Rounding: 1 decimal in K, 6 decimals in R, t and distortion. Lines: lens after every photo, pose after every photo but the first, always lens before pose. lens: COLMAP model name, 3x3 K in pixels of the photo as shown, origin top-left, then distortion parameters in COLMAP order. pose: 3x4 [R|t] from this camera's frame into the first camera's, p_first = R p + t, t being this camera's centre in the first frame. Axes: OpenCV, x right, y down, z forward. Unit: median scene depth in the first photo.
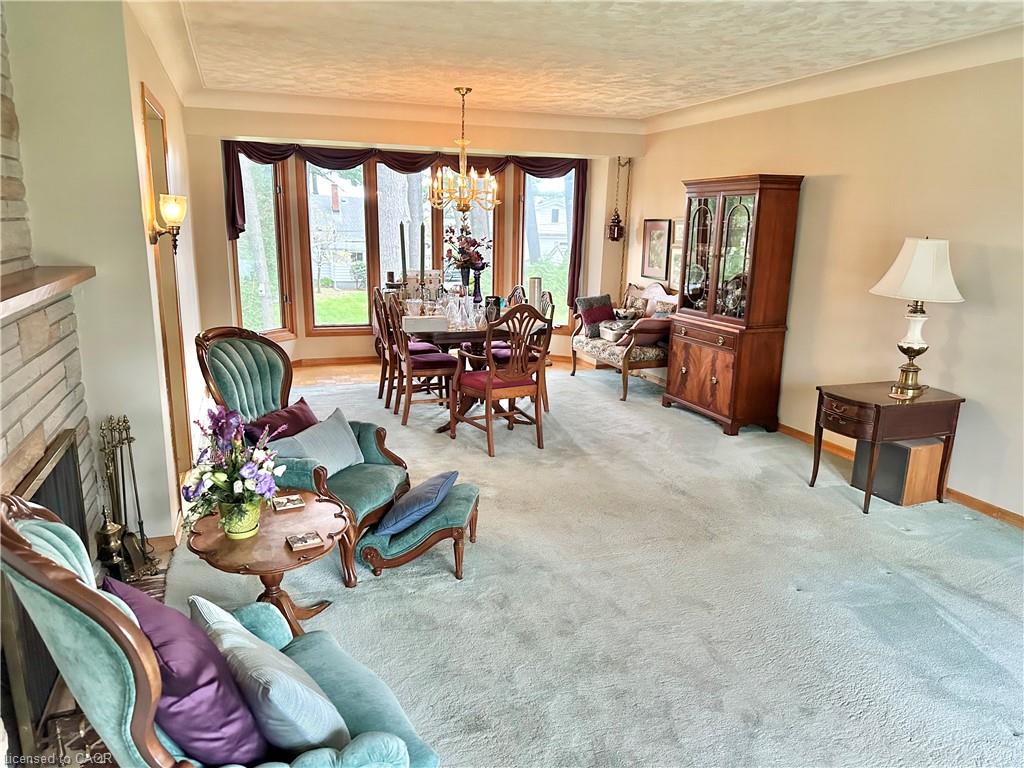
lens RADIAL K [[726.0, 0, 512.0], [0, 726.0, 384.0], [0, 0, 1]] dist [0.051520, -0.047246]
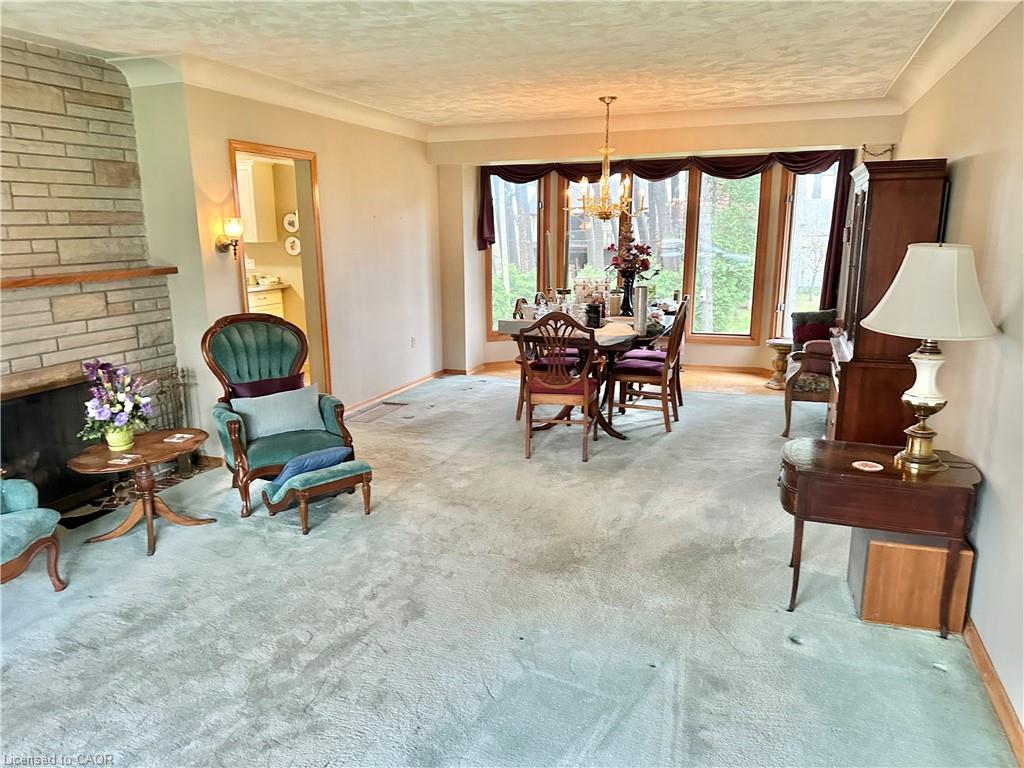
lens RADIAL K [[726.0, 0, 512.0], [0, 726.0, 384.0], [0, 0, 1]] dist [0.051520, -0.047246]
pose [[0.761164, 0.117777, -0.637776, 0.573894], [-0.123842, 0.991673, 0.035330, -0.036163], [0.636626, 0.052091, 0.769412, 0.181642]]
